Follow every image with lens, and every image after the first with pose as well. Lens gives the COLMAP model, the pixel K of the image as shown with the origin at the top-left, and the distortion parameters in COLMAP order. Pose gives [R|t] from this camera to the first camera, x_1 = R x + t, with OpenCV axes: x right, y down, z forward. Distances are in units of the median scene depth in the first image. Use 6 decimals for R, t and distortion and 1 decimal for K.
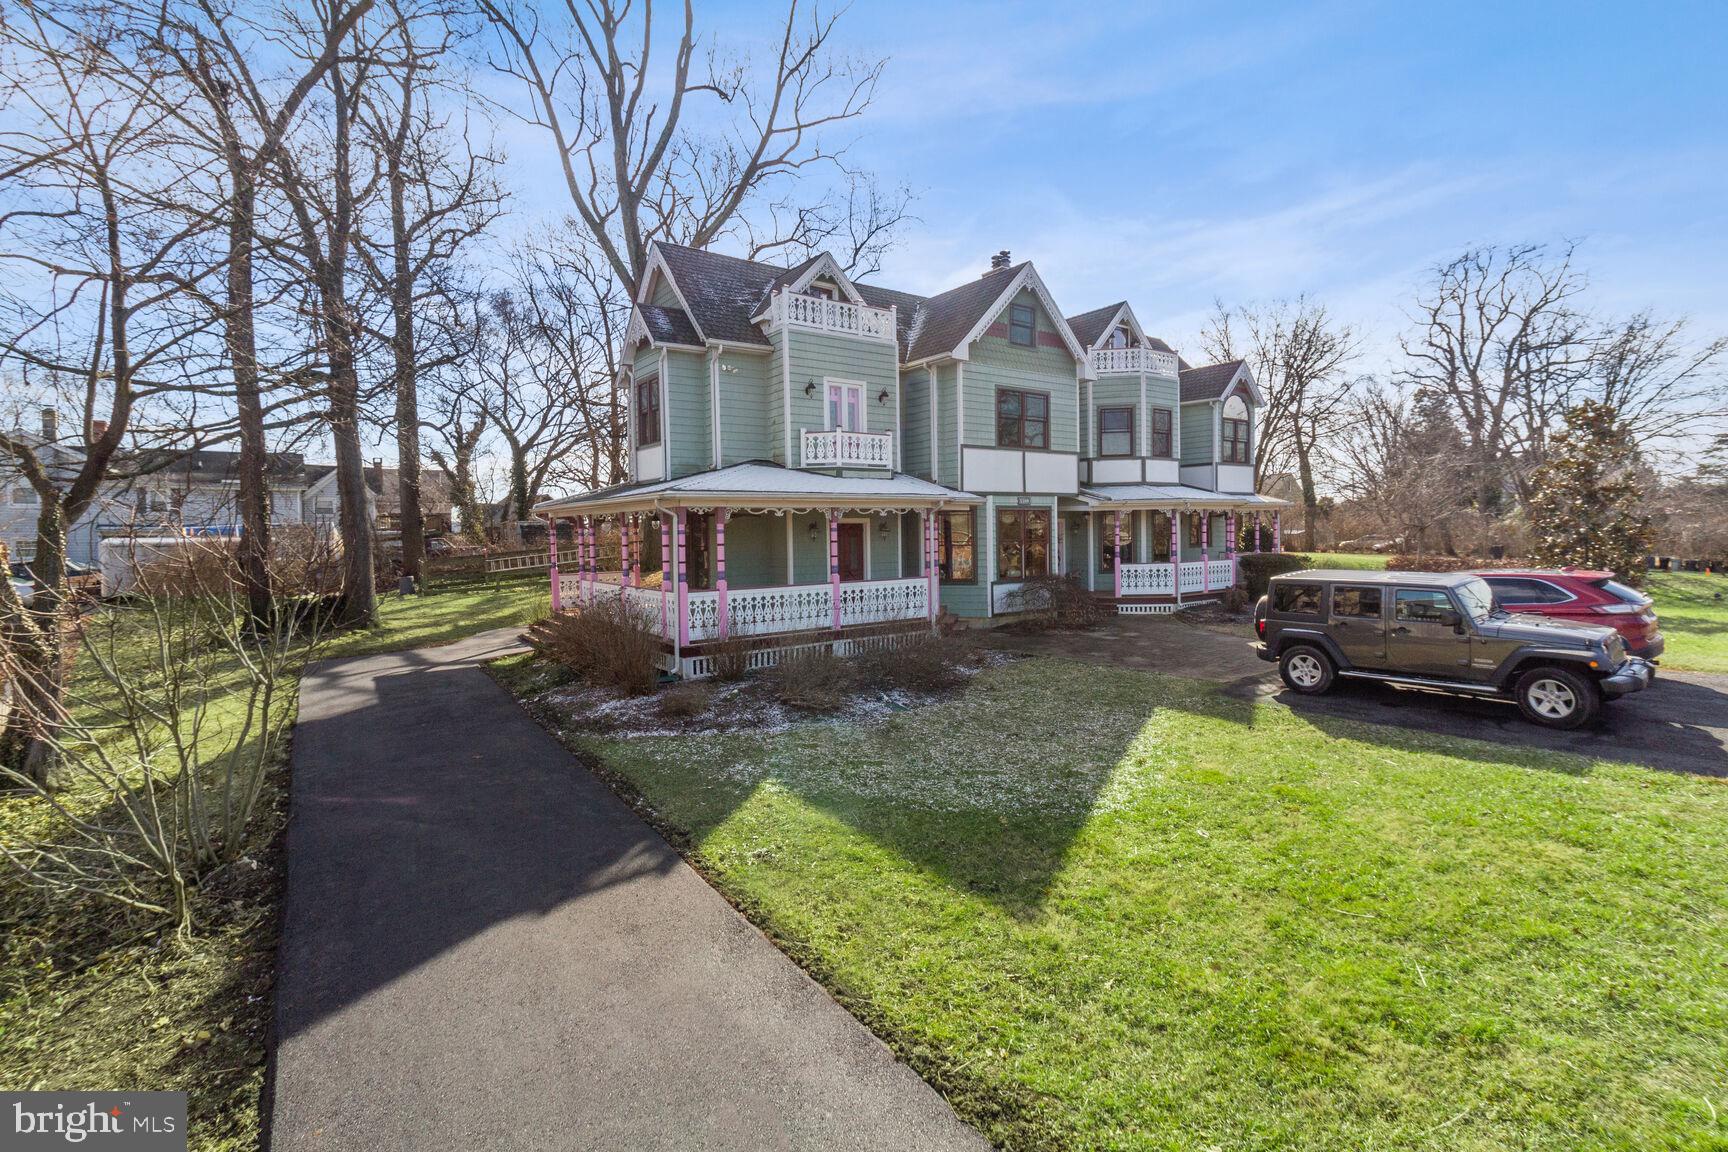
lens RADIAL K [[801.8, 0, 892.1], [0, 801.8, 541.7], [0, 0, 1]] dist [0.000877, 0.000426]
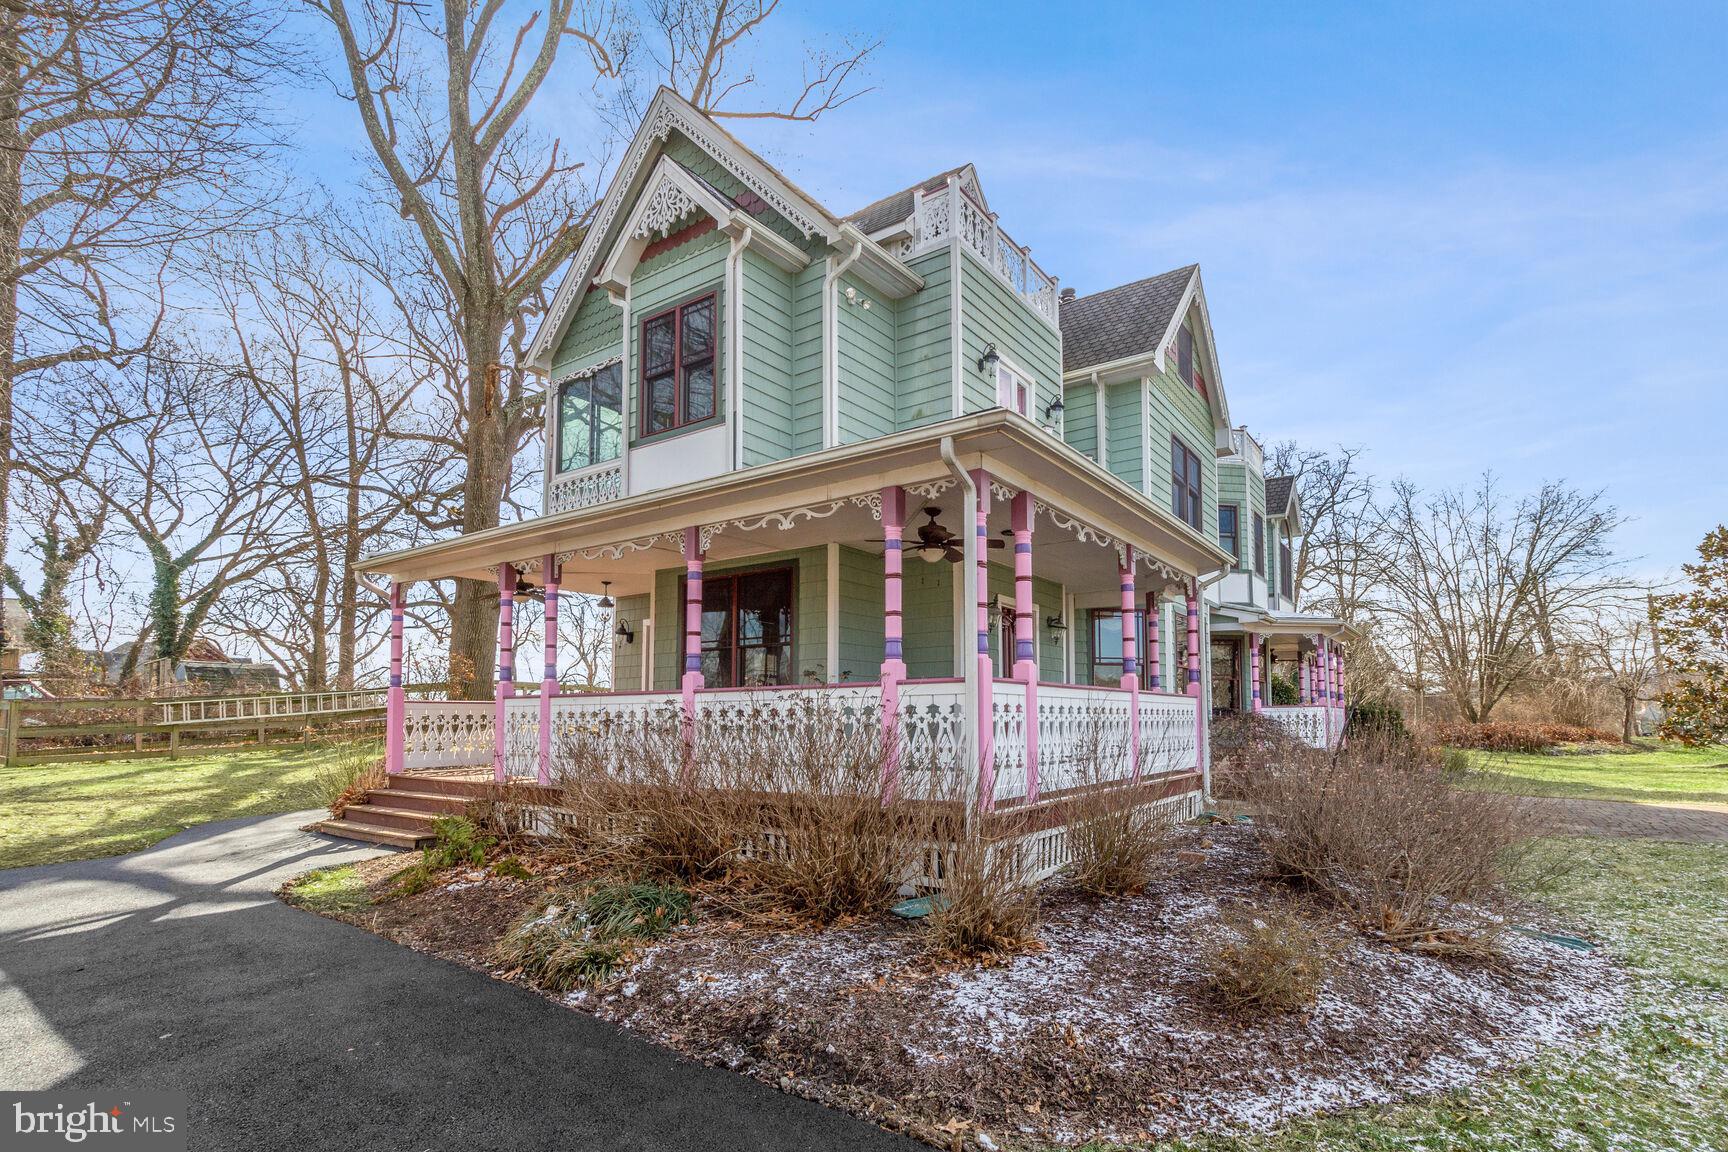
lens RADIAL K [[801.6, 0, 872.0], [0, 801.6, 663.8], [0, 0, 1]] dist [-0.000137, -0.000056]
pose [[0.943610, 0.030743, 0.329628, -0.290668], [-0.001121, 0.995970, -0.089679, 0.059742], [-0.331056, 0.084252, 0.939842, 0.410882]]
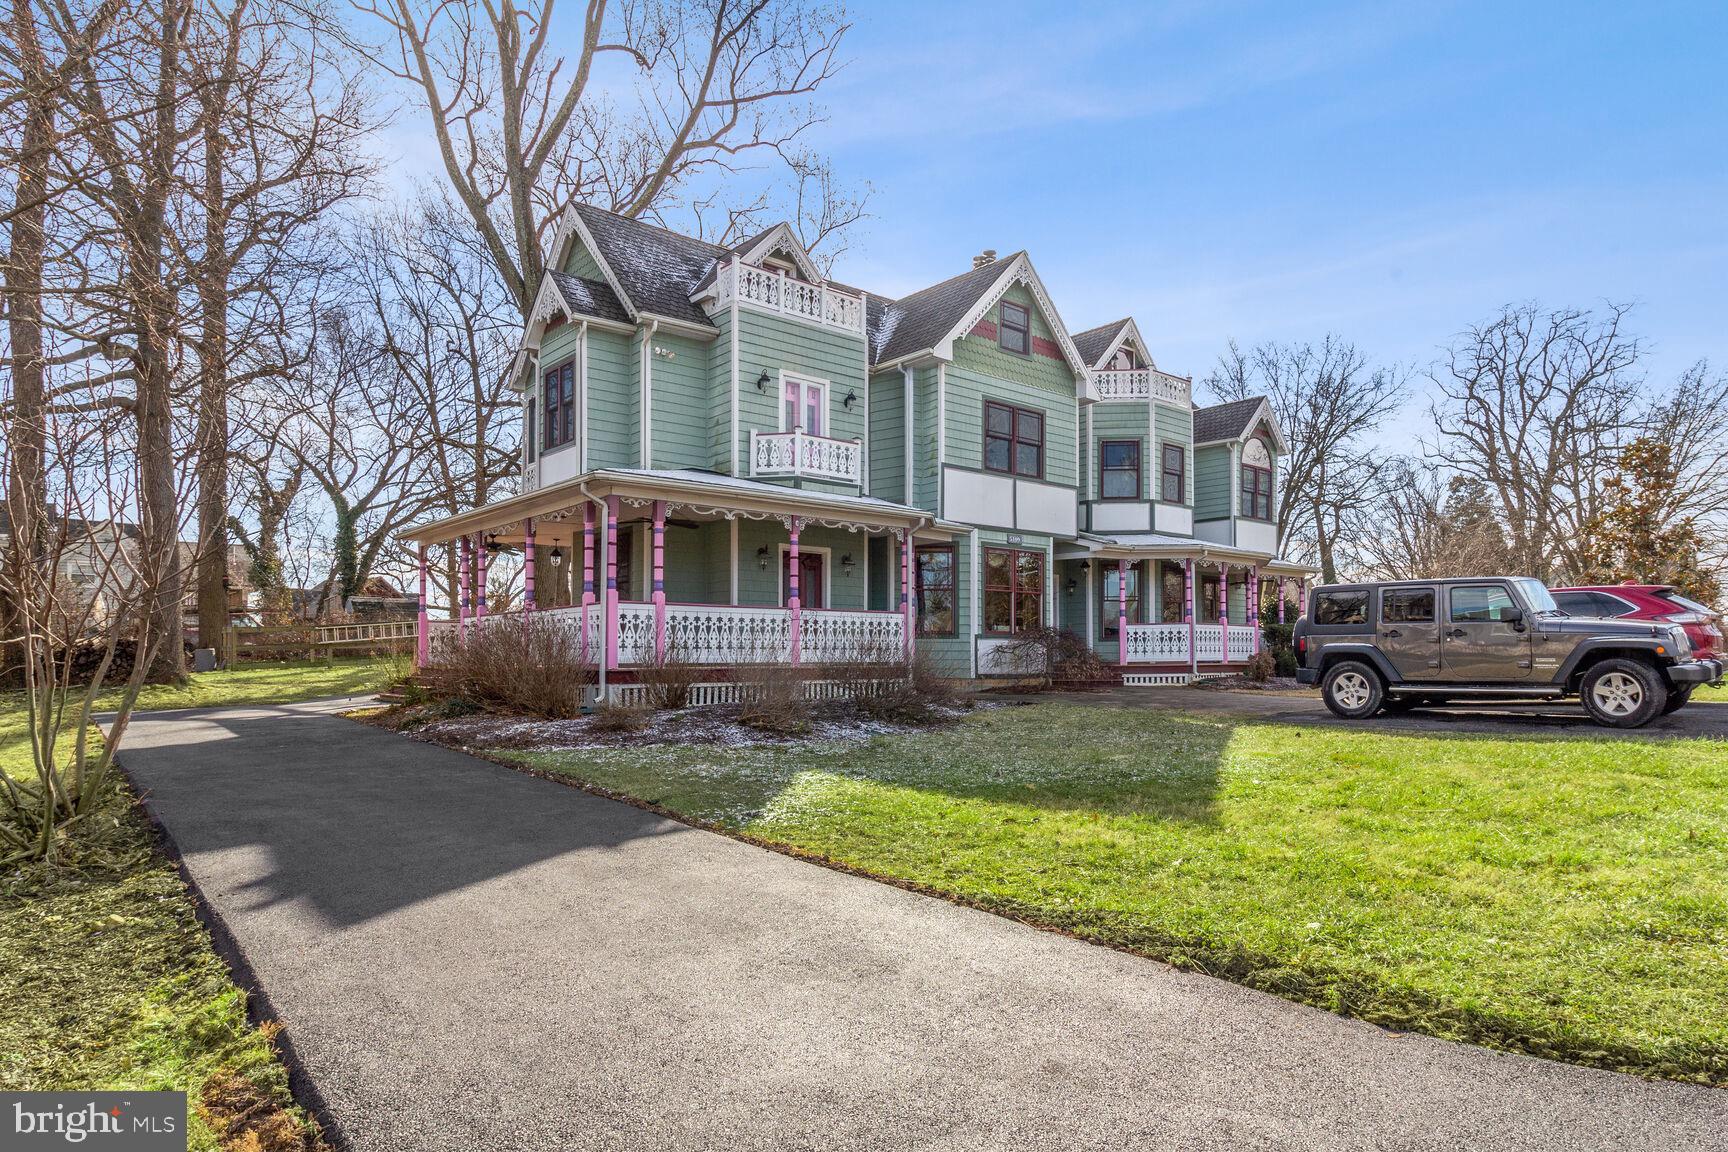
lens RADIAL K [[1020.6, 0, 909.5], [0, 1020.6, 634.5], [0, 0, 1]] dist [-0.005286, -0.001429]
pose [[0.995850, 0.012327, 0.090172, -0.035379], [-0.008265, 0.998940, -0.045281, 0.091101], [-0.090634, 0.044348, 0.994896, -0.032303]]
